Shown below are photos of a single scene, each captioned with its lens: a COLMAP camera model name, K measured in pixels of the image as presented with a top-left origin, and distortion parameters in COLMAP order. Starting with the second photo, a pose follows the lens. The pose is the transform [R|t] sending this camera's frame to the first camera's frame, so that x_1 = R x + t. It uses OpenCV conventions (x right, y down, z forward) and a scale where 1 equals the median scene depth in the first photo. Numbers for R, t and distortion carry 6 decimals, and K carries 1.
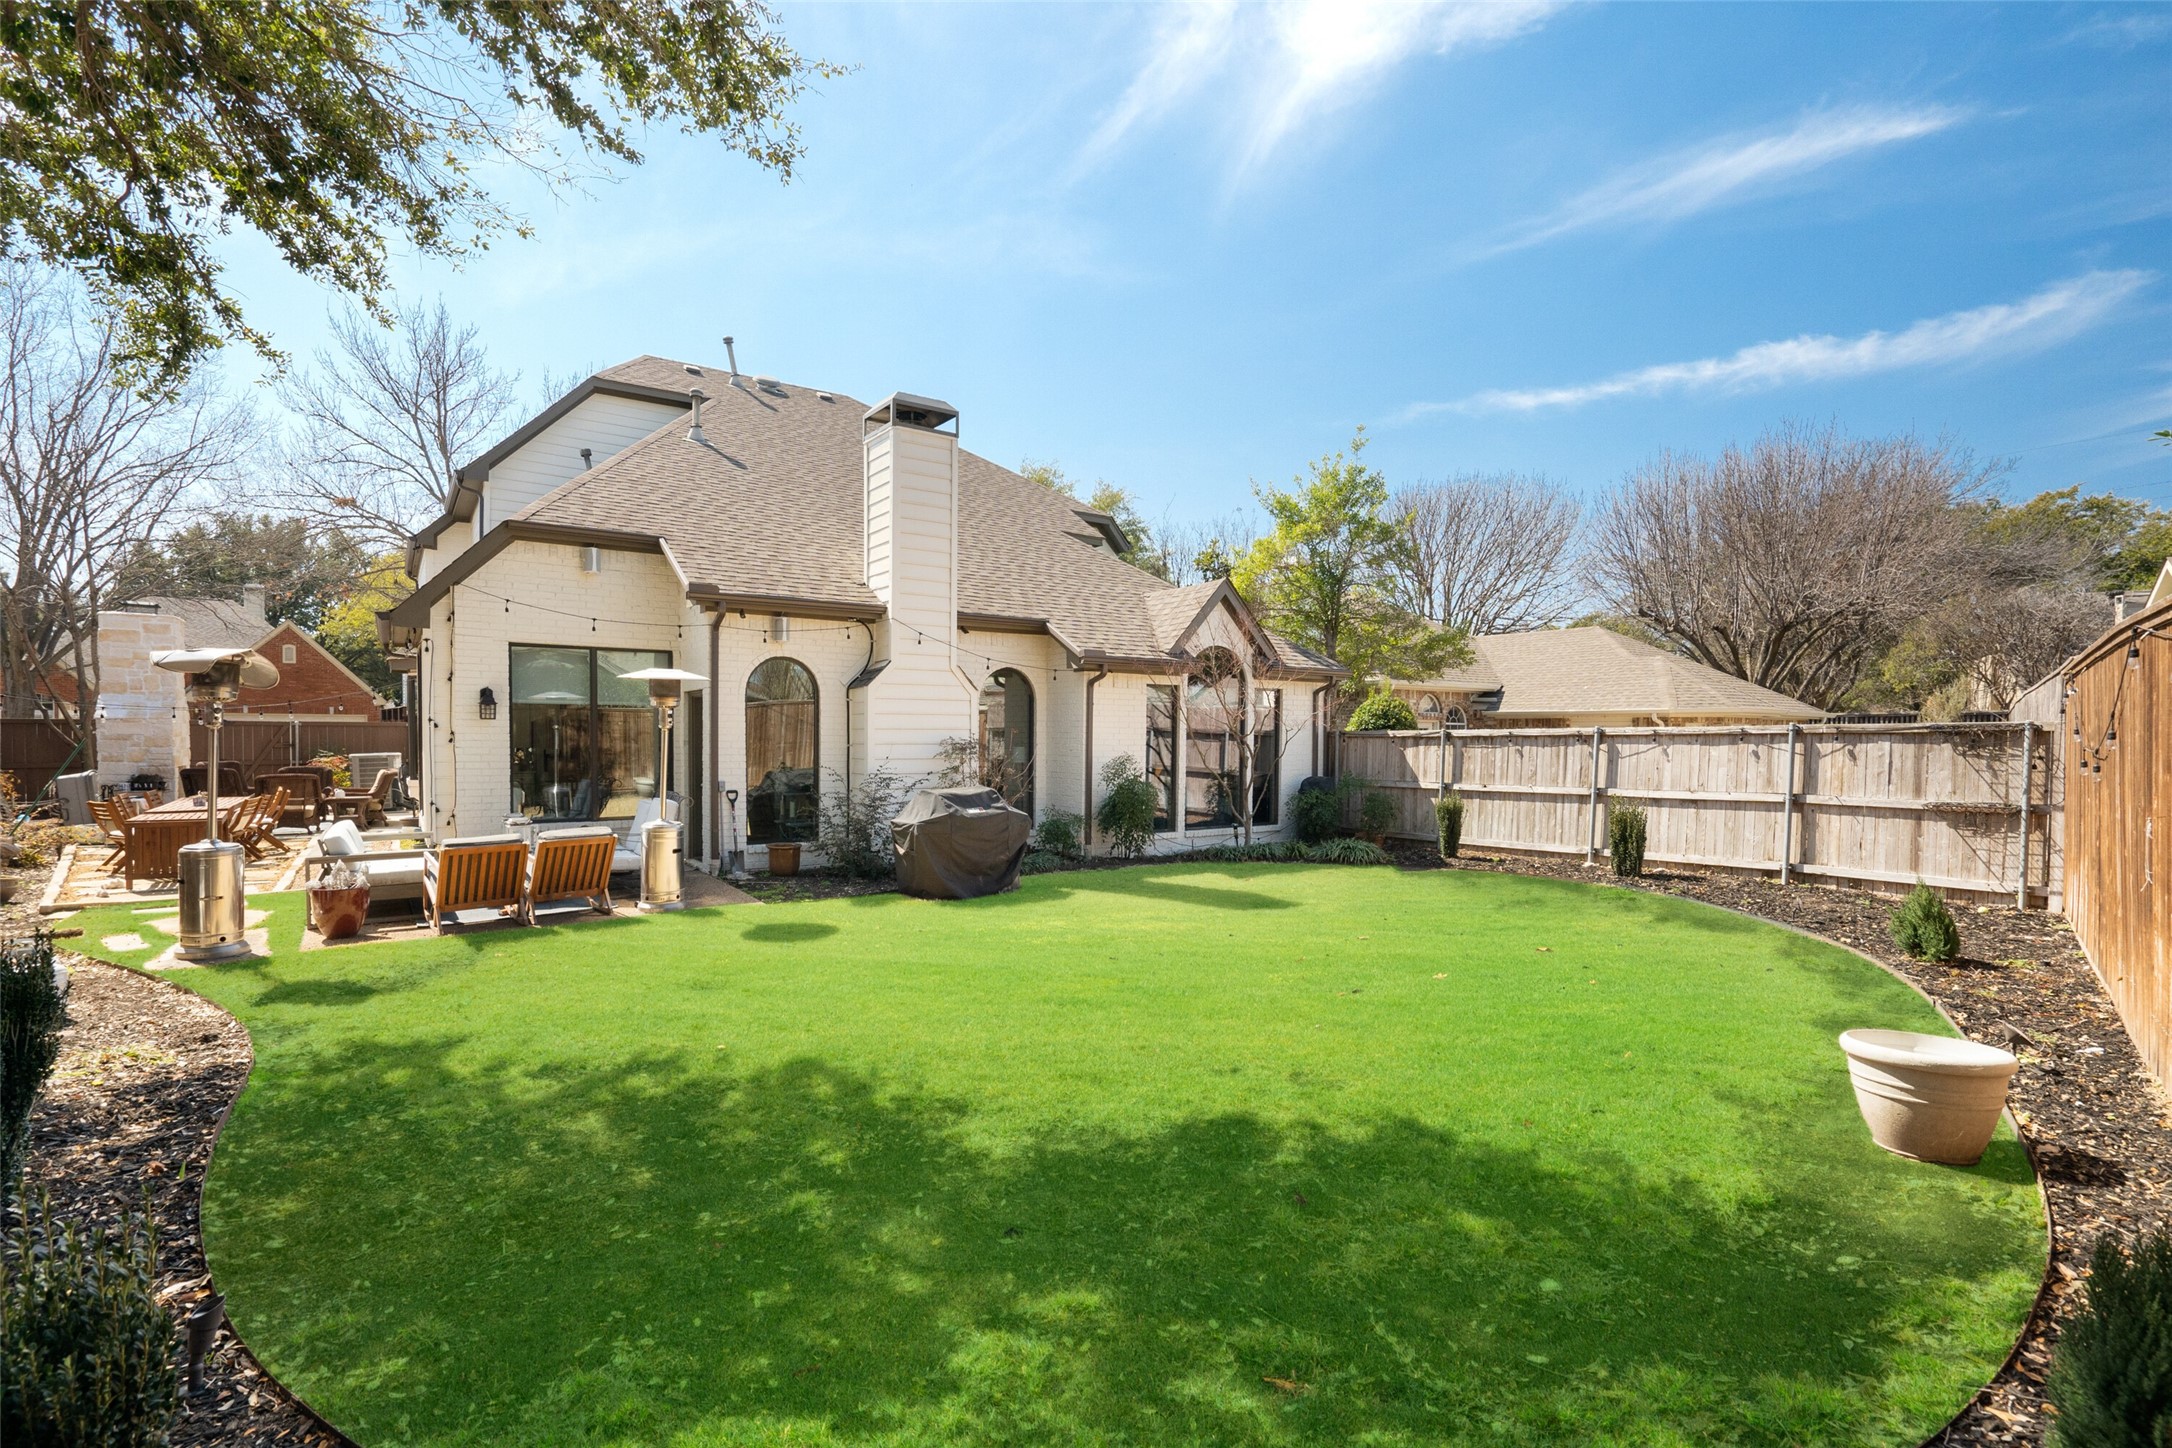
lens RADIAL K [[990.3, 0, 1083.2], [0, 990.3, 761.4], [0, 0, 1]] dist [0.000440, -0.000144]
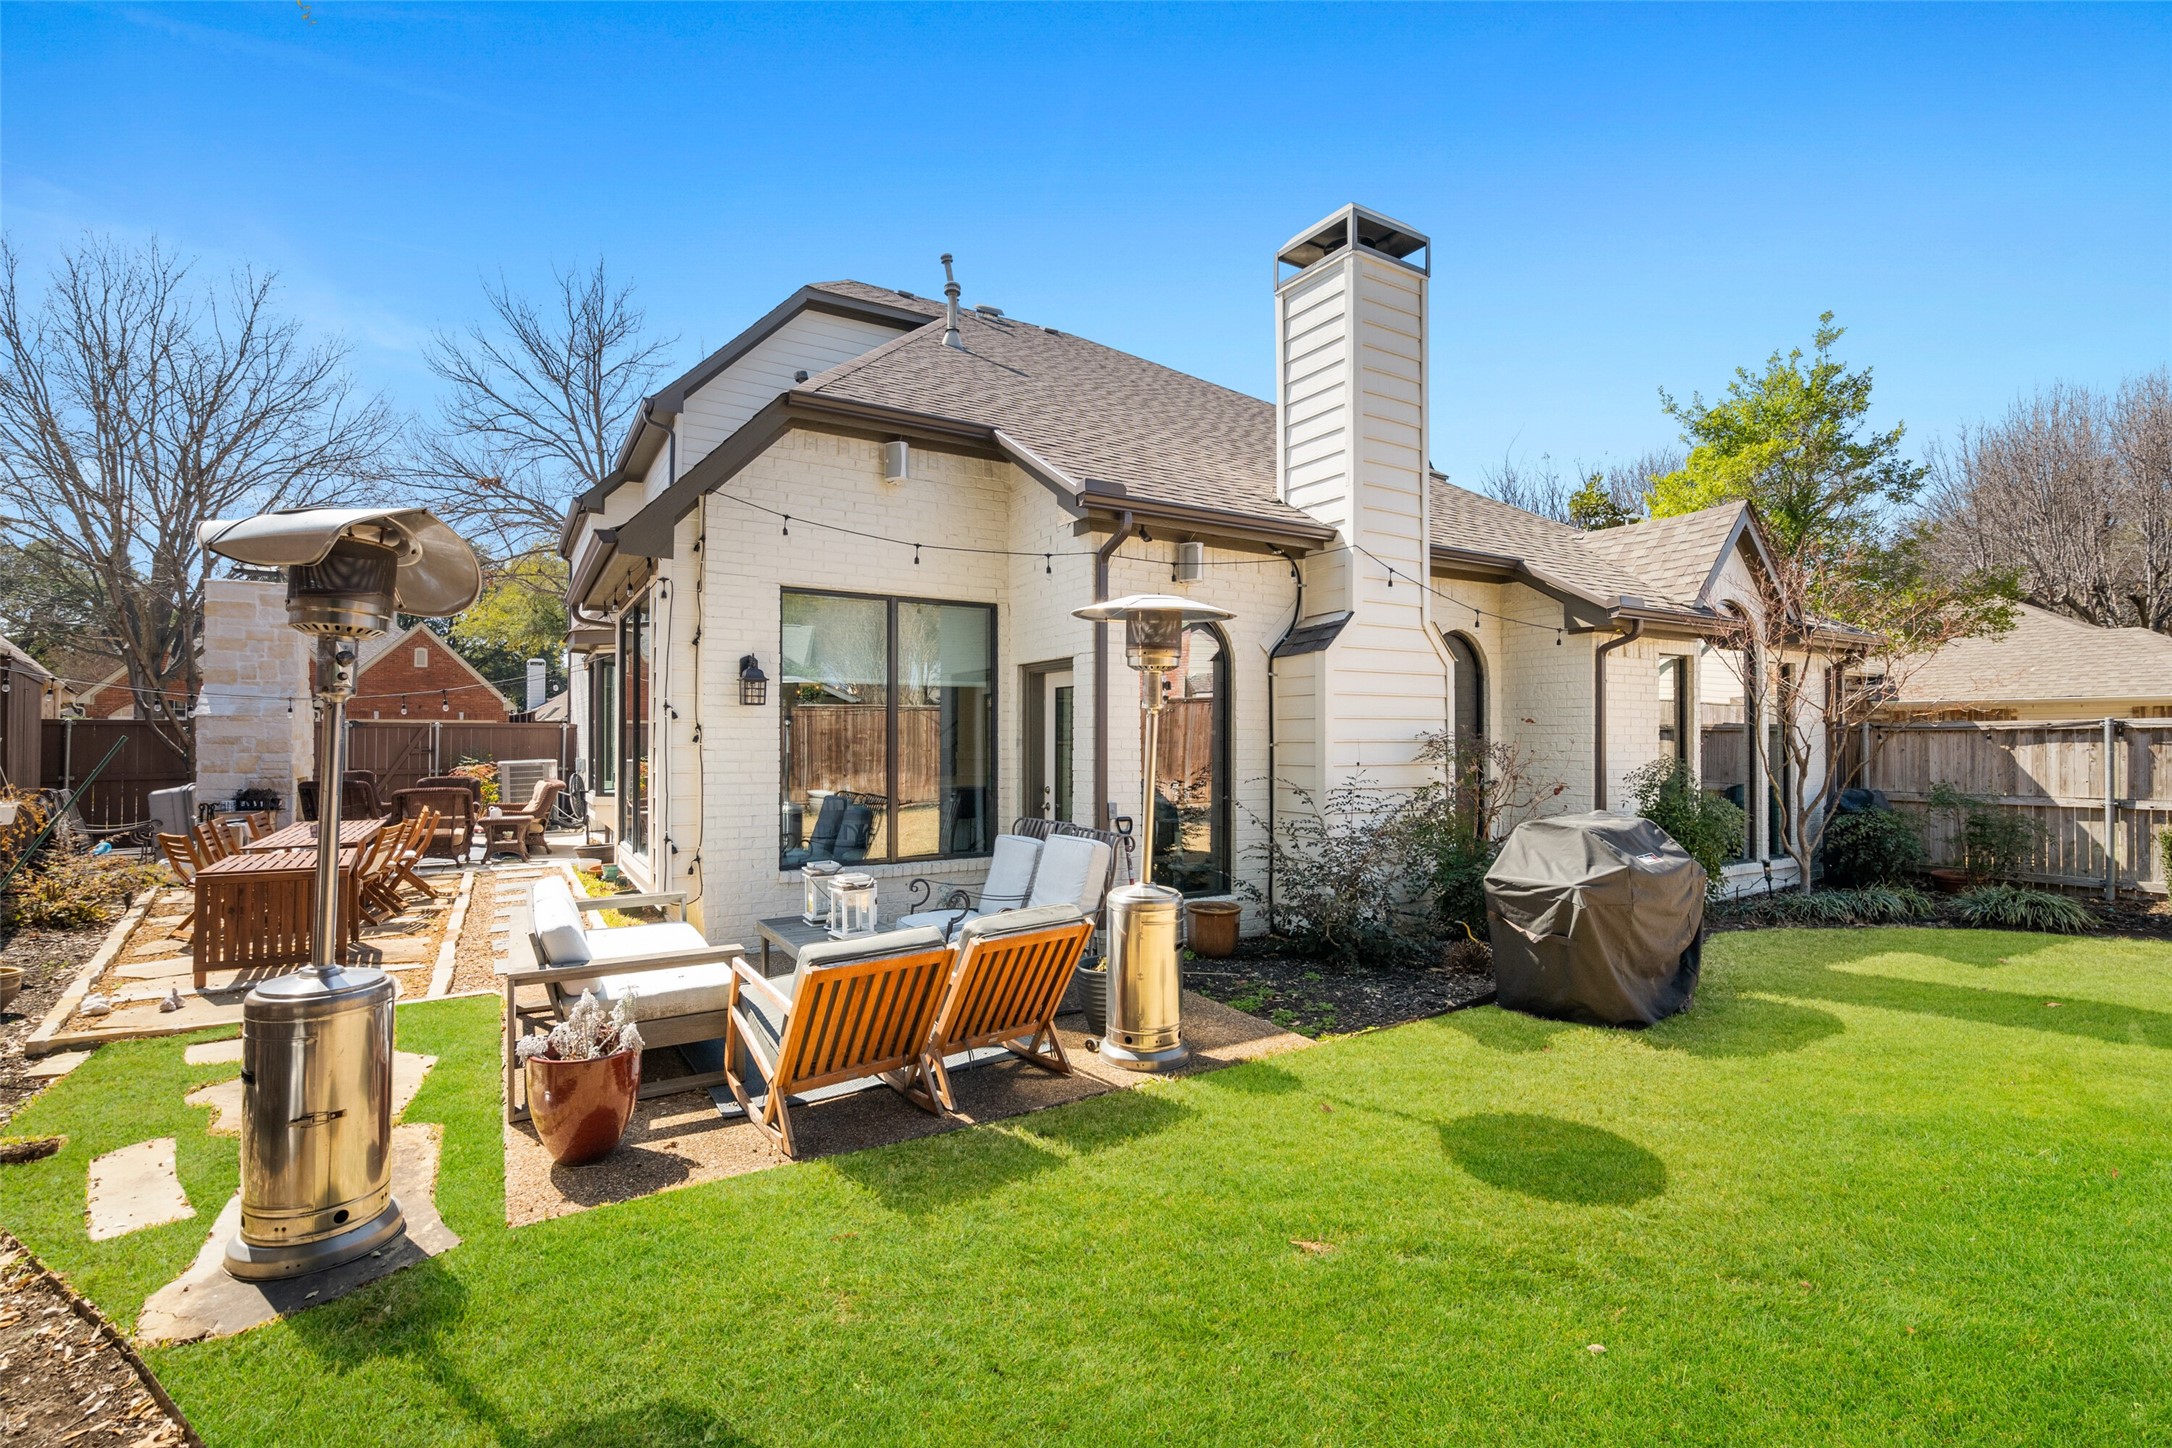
lens RADIAL K [[975.9, 0, 1097.9], [0, 975.9, 725.7], [0, 0, 1]] dist [-0.002044, 0.000441]
pose [[0.998027, -0.006029, -0.062502, -0.266528], [0.003436, 0.999132, -0.041507, -0.002274], [0.062698, 0.041210, 0.997181, 0.306769]]
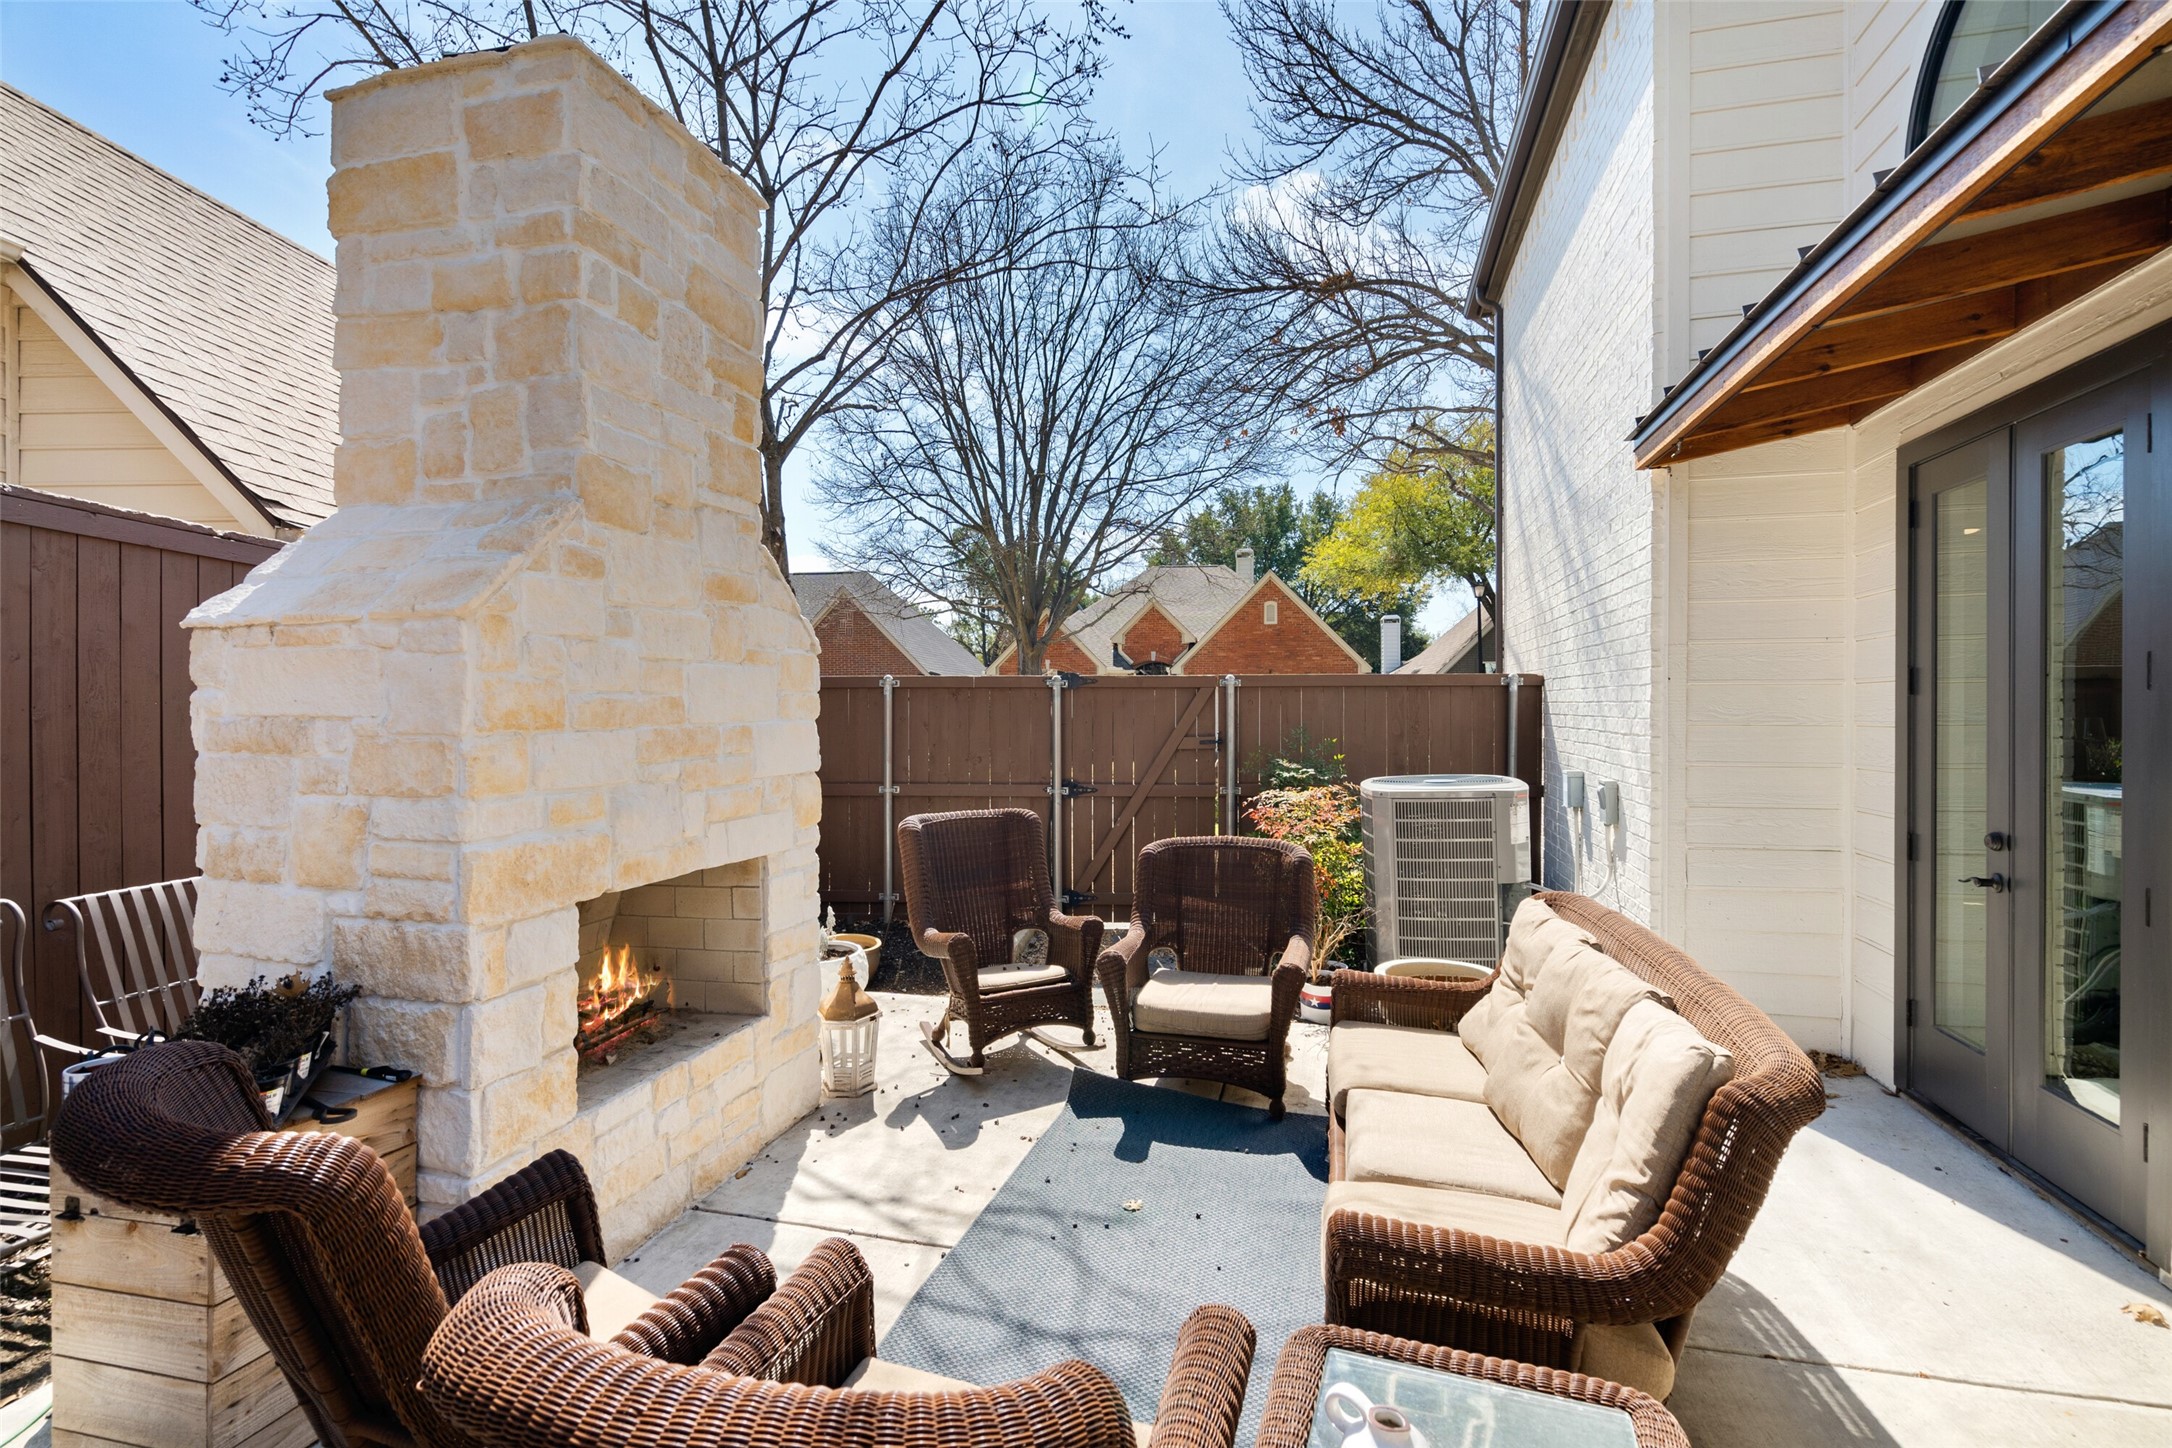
lens RADIAL K [[1008.5, 0, 1039.9], [0, 1008.5, 702.1], [0, 0, 1]] dist [0.001792, 0.000524]
pose [[0.611478, -0.010976, -0.791185, -0.783158], [-0.016568, 0.999507, -0.026671, -0.028317], [0.791088, 0.029418, 0.610995, 1.030754]]
